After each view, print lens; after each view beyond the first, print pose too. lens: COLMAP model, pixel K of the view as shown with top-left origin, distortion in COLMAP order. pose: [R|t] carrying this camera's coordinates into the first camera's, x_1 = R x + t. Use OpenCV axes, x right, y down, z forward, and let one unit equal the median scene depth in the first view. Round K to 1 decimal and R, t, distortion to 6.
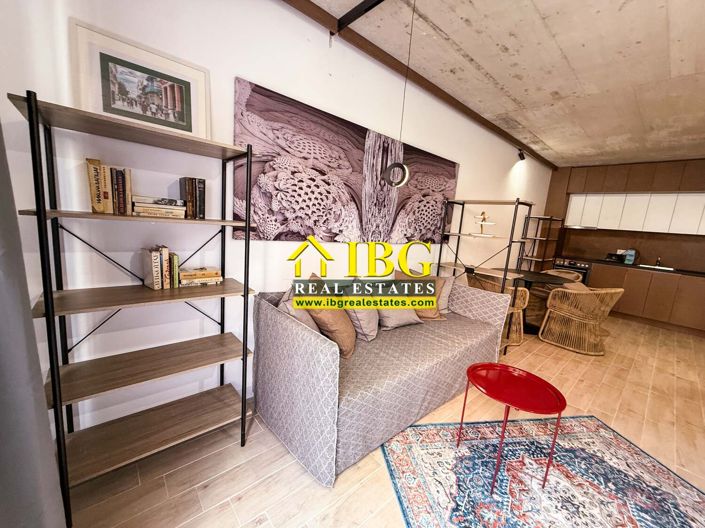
lens RADIAL K [[283.8, 0, 350.5], [0, 283.8, 264.9], [0, 0, 1]] dist [0.001342, 0.000327]
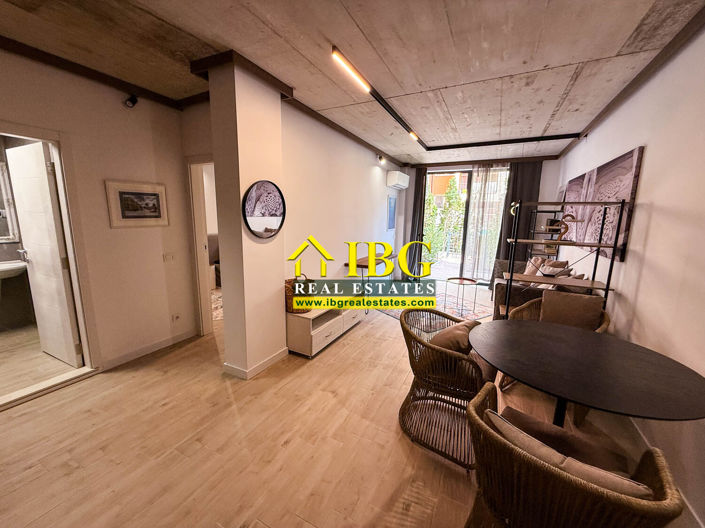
lens RADIAL K [[283.8, 0, 353.0], [0, 283.8, 264.4], [0, 0, 1]] dist [0.001342, 0.000327]
pose [[-0.918623, -0.033172, -0.393741, 1.876005], [-0.156218, 0.945776, 0.284788, -0.254779], [0.362944, 0.323122, -0.873993, 2.110258]]
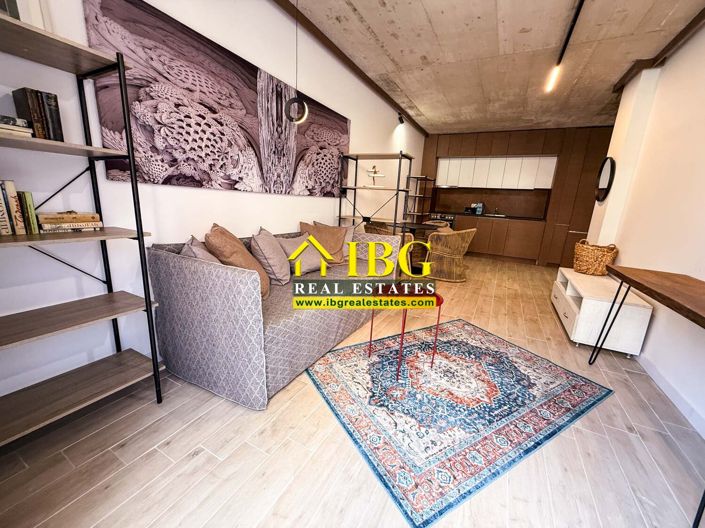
lens RADIAL K [[283.8, 0, 351.3], [0, 283.8, 265.2], [0, 0, 1]] dist [0.001342, 0.000327]
pose [[0.935383, -0.108187, 0.336680, -0.039963], [0.076460, 0.991406, 0.106148, 0.099514], [-0.345271, -0.073547, 0.935617, -0.043246]]
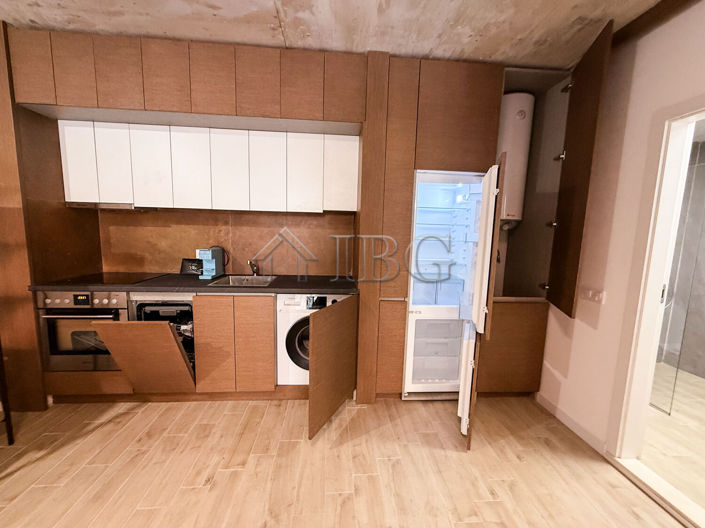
lens RADIAL K [[283.8, 0, 351.3], [0, 283.8, 262.6], [0, 0, 1]] dist [0.001342, 0.000327]
pose [[0.596726, -0.155596, 0.787216, 1.683002], [0.149205, 0.985428, 0.081672, -0.073952], [-0.788452, 0.068720, 0.611245, 1.151269]]
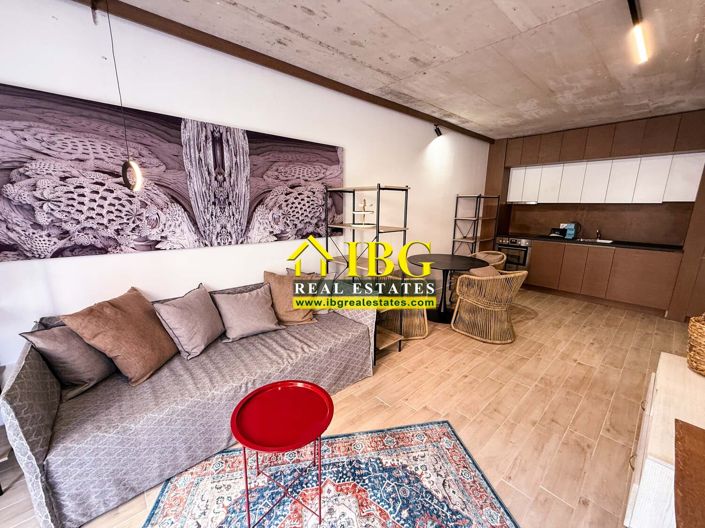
lens RADIAL K [[283.8, 0, 350.2], [0, 283.8, 264.8], [0, 0, 1]] dist [0.001342, 0.000327]
pose [[0.997384, -0.071910, -0.007297, 0.565422], [0.072186, 0.996126, 0.050221, -0.036966], [0.003658, -0.050616, 0.998711, 0.107162]]
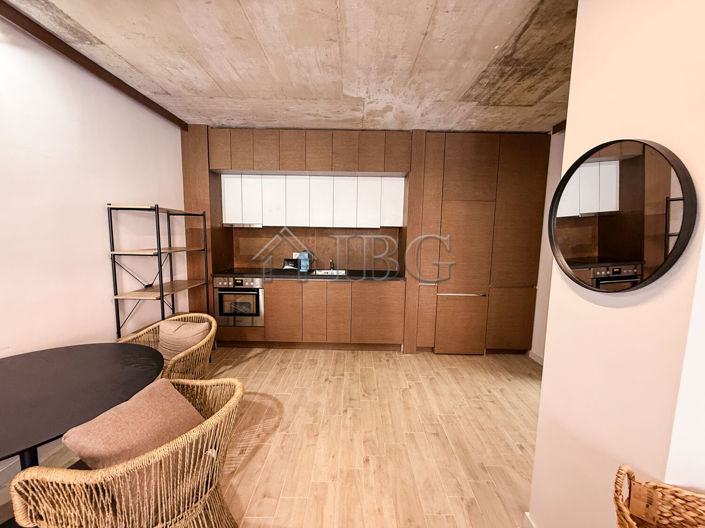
lens RADIAL K [[283.8, 0, 352.2], [0, 283.8, 263.1], [0, 0, 1]] dist [0.001342, 0.000327]
pose [[0.658570, -0.144827, 0.738452, 1.164898], [0.154882, 0.986383, 0.055325, -0.104112], [-0.736409, 0.077938, 0.672033, 0.923896]]
